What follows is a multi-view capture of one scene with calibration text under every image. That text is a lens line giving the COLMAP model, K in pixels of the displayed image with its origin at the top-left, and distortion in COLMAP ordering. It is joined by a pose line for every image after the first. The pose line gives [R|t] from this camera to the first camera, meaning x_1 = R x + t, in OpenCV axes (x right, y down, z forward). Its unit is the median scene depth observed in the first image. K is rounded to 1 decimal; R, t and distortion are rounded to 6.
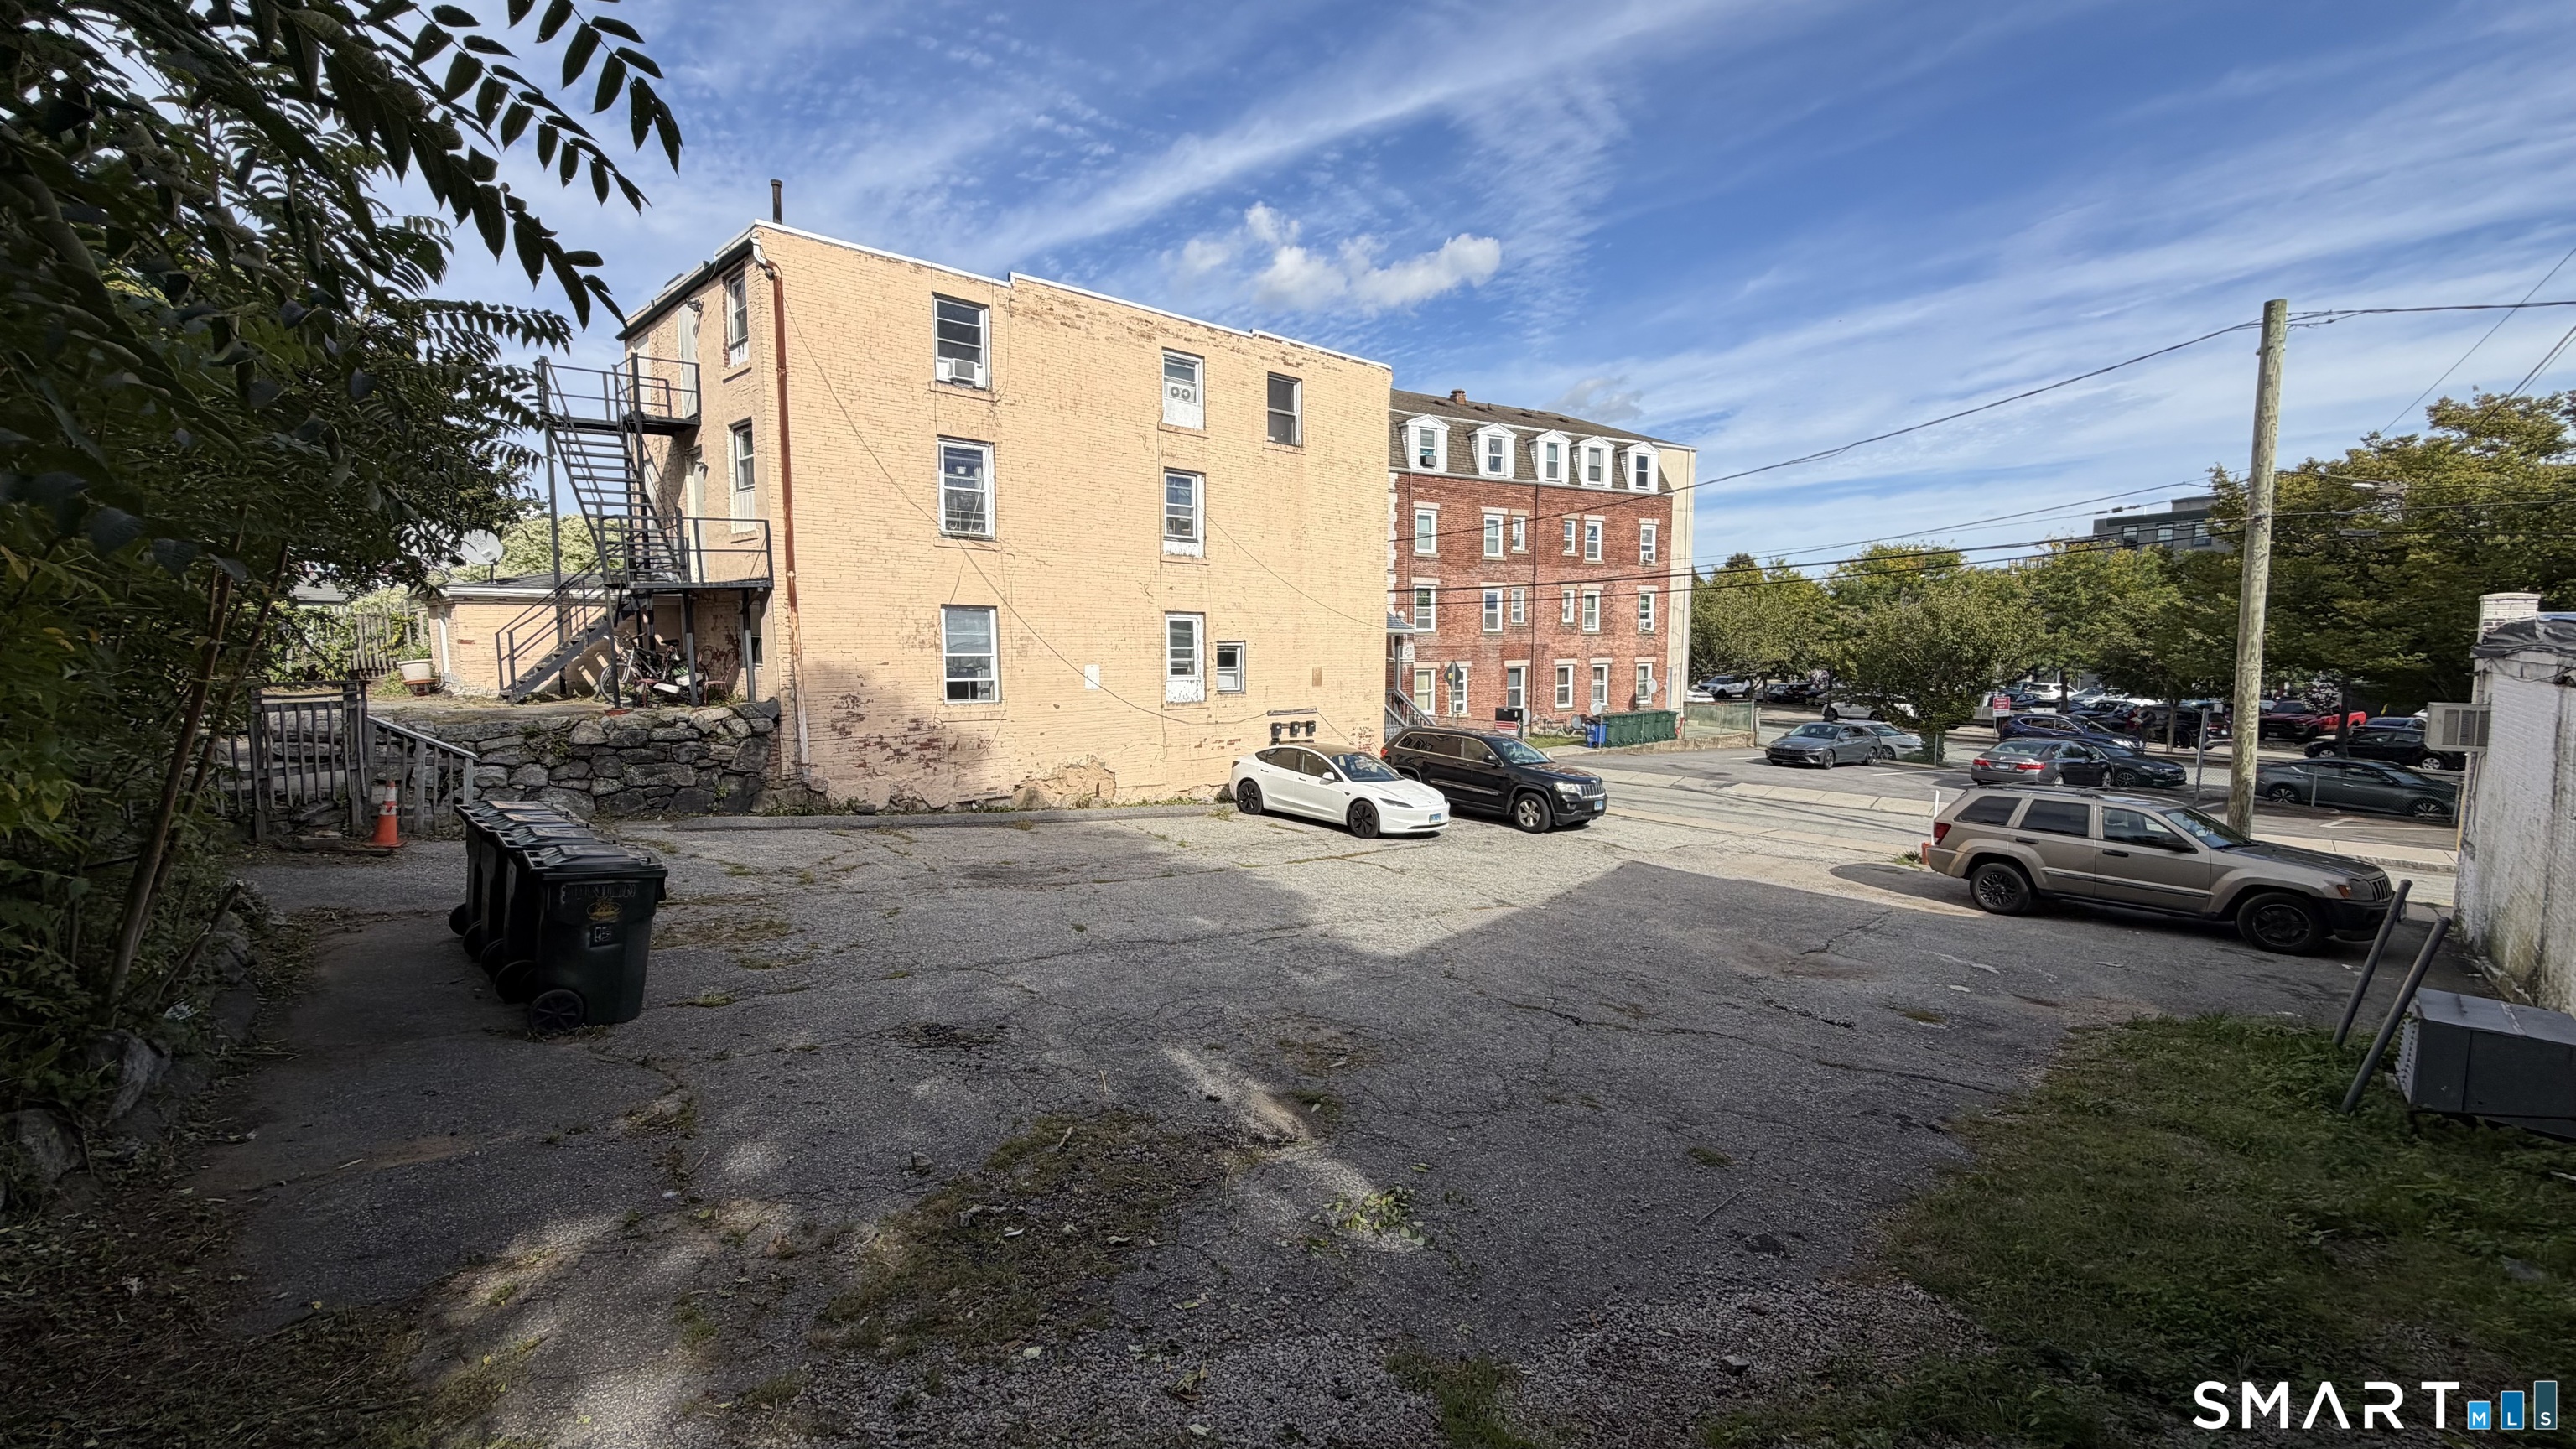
lens RADIAL K [[1014.4, 0, 1299.0], [0, 1014.4, 720.8], [0, 0, 1]] dist [-0.000702, 0.000147]
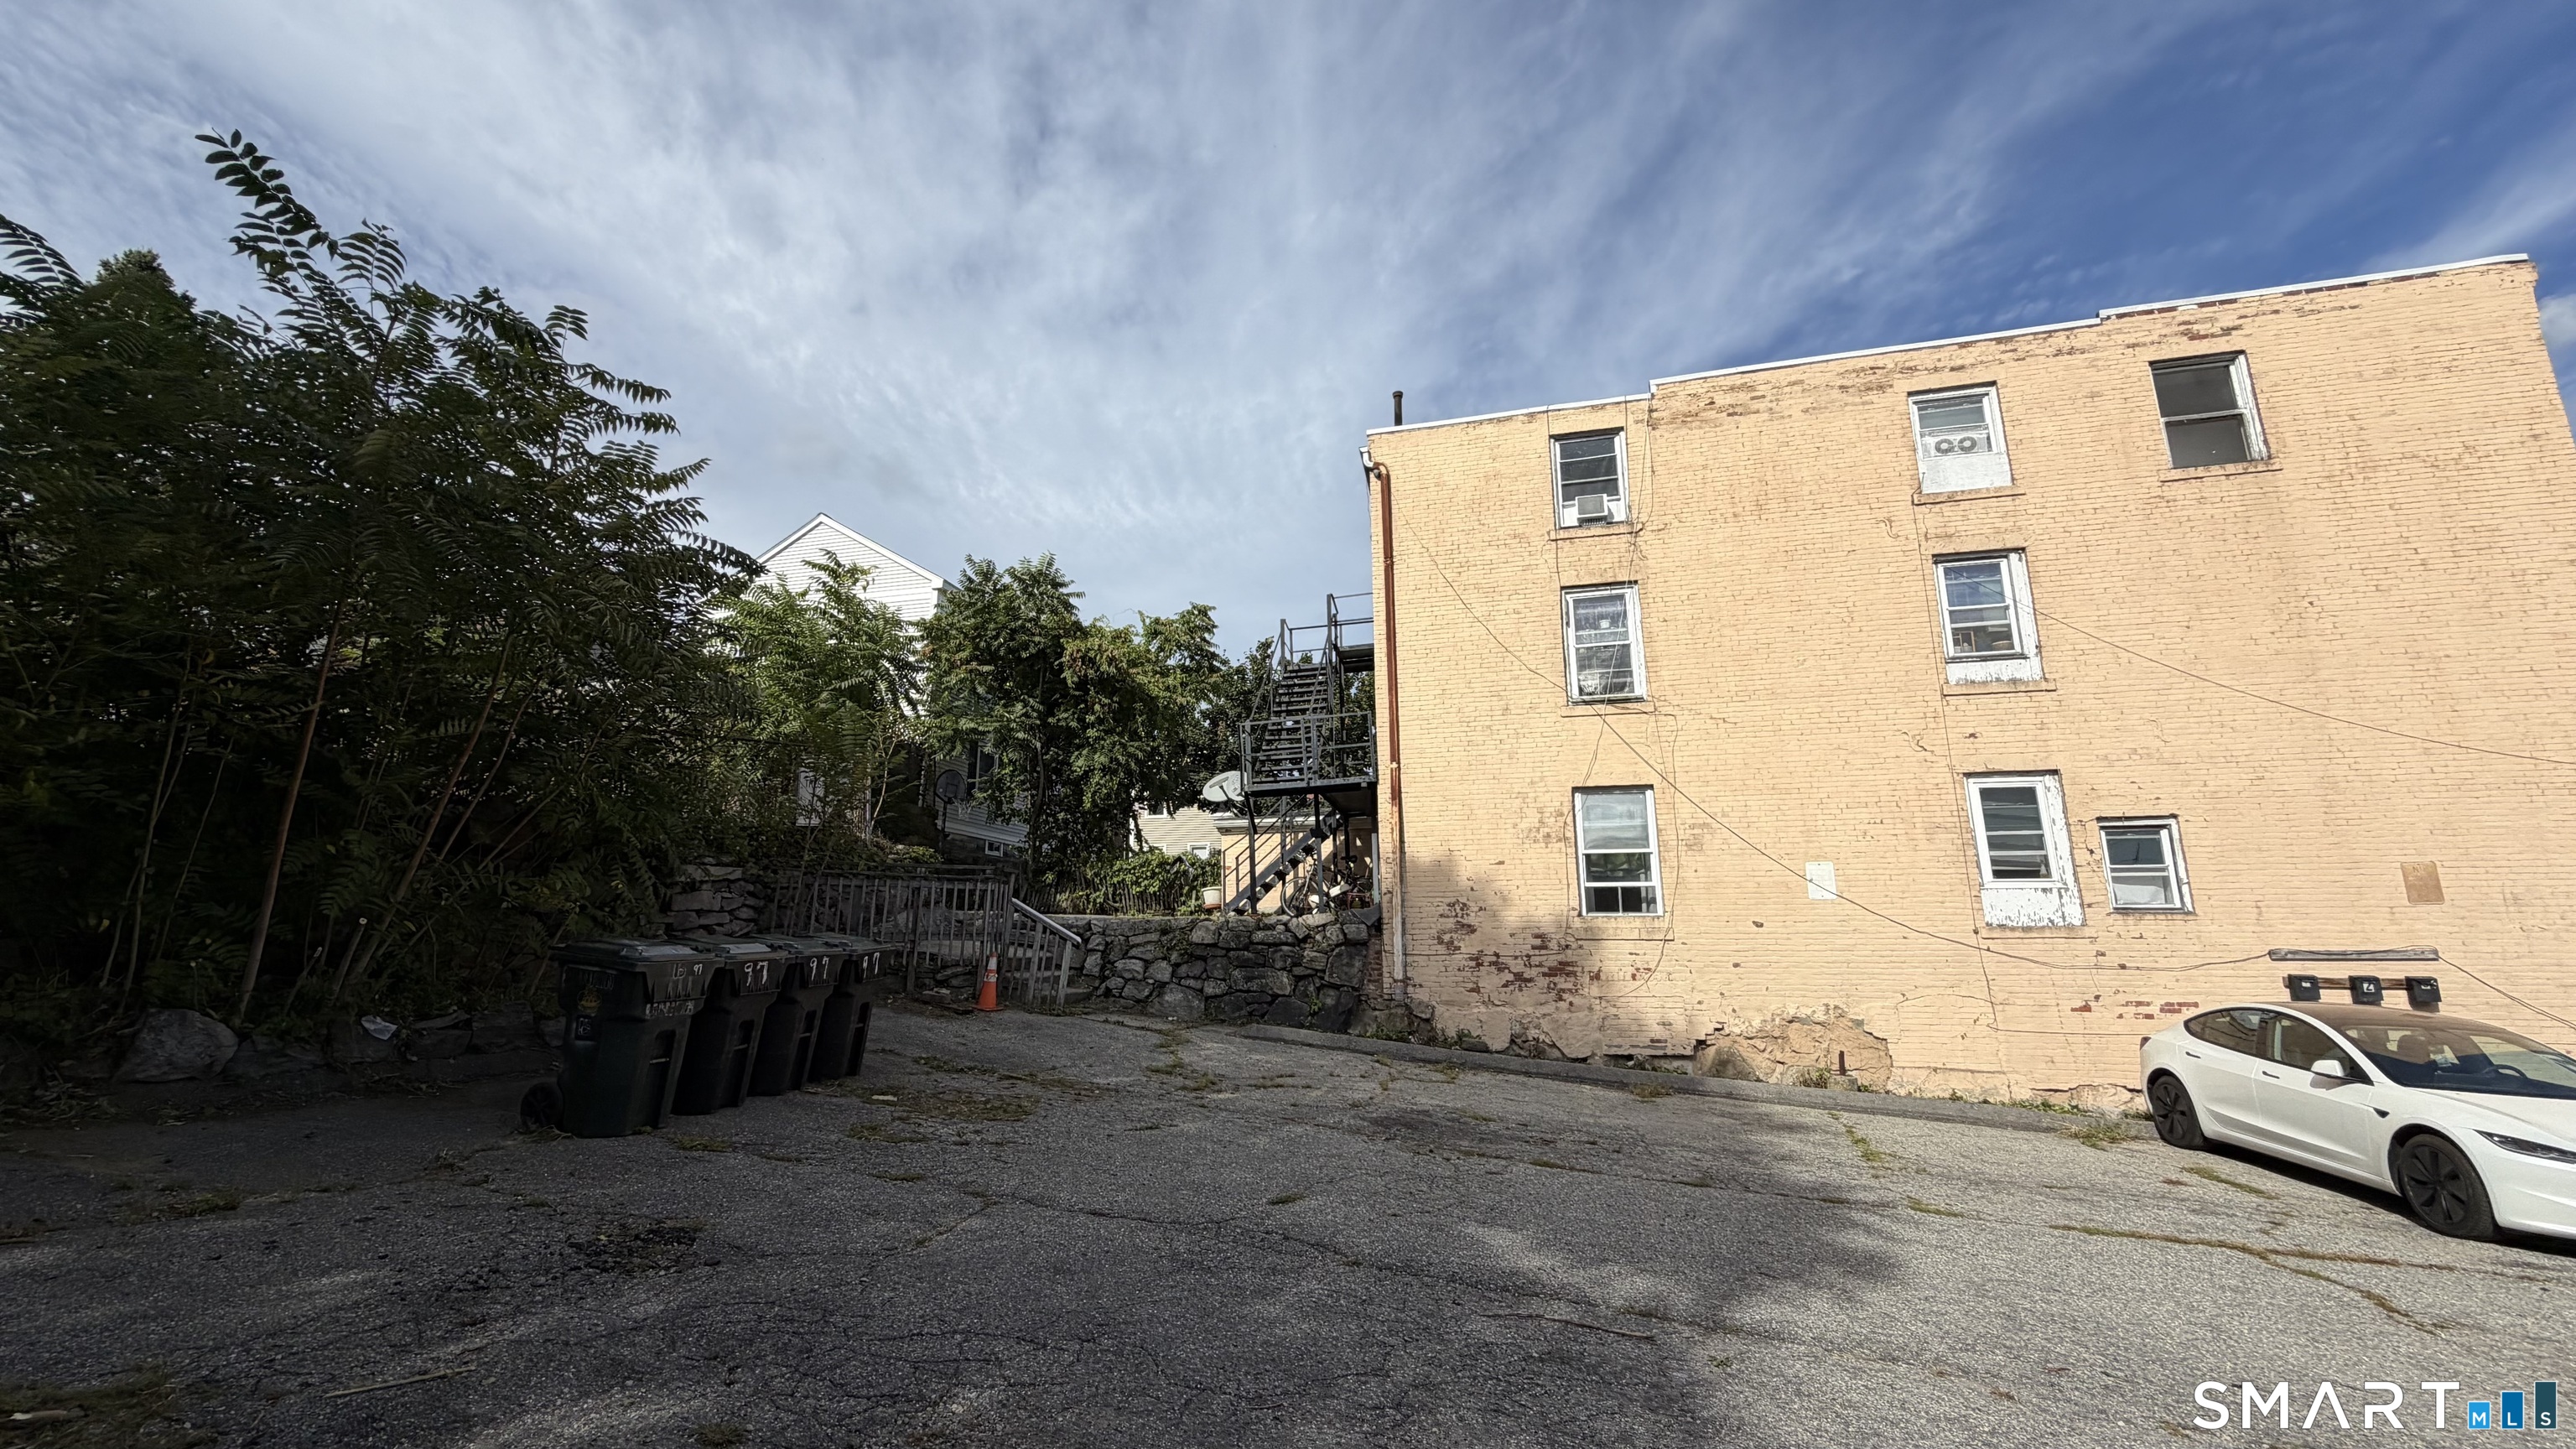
lens RADIAL K [[1014.4, 0, 1296.3], [0, 1014.4, 731.5], [0, 0, 1]] dist [-0.000702, 0.000147]
pose [[0.542830, -0.182764, -0.819715, 0.174476], [-0.061520, 0.964759, -0.255842, 0.055042], [0.837586, 0.189307, 0.512457, 0.386726]]
